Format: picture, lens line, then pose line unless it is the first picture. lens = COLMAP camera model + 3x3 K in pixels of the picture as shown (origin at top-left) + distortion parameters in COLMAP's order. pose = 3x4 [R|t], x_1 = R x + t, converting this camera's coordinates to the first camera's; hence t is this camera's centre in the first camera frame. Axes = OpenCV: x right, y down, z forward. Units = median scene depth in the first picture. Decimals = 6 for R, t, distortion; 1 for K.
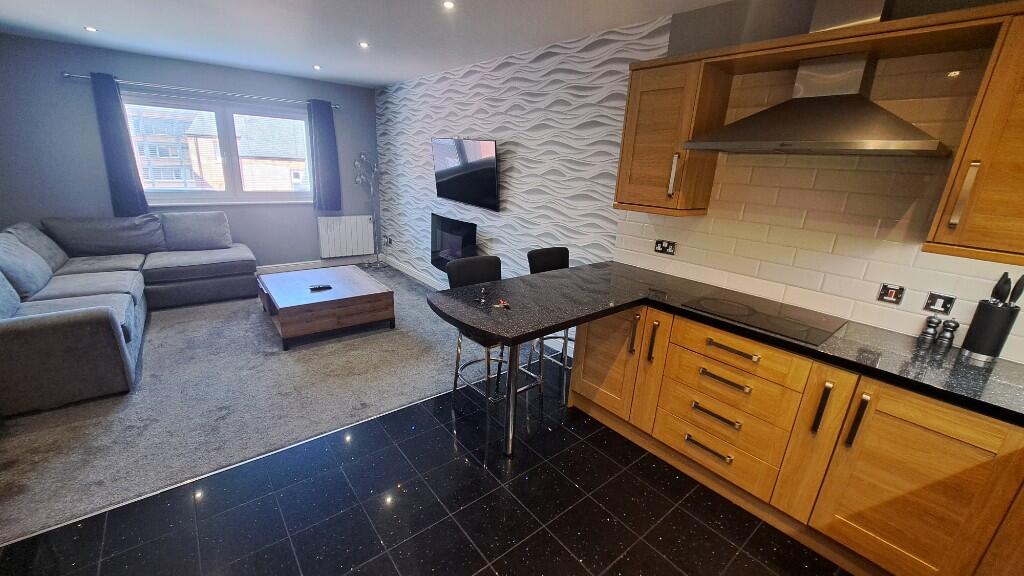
lens RADIAL K [[406.1, 0, 510.0], [0, 406.1, 288.1], [0, 0, 1]] dist [-0.008664, 0.000312]
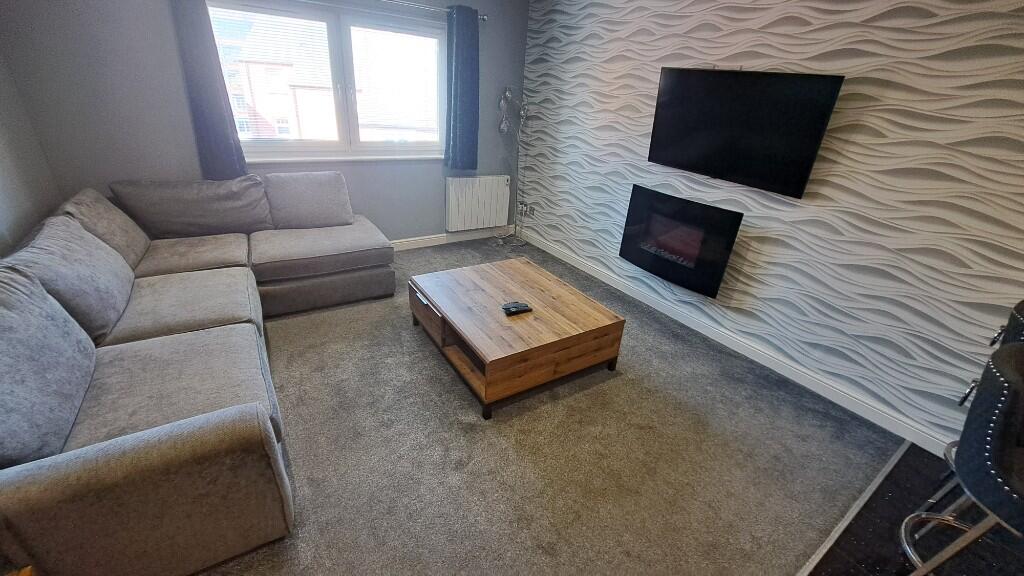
lens RADIAL K [[406.1, 0, 514.6], [0, 406.1, 290.0], [0, 0, 1]] dist [-0.008664, 0.000312]
pose [[0.995625, 0.055461, -0.075197, -0.372463], [-0.044067, 0.988375, 0.145508, -0.111632], [0.082393, -0.141558, 0.986495, 0.314762]]
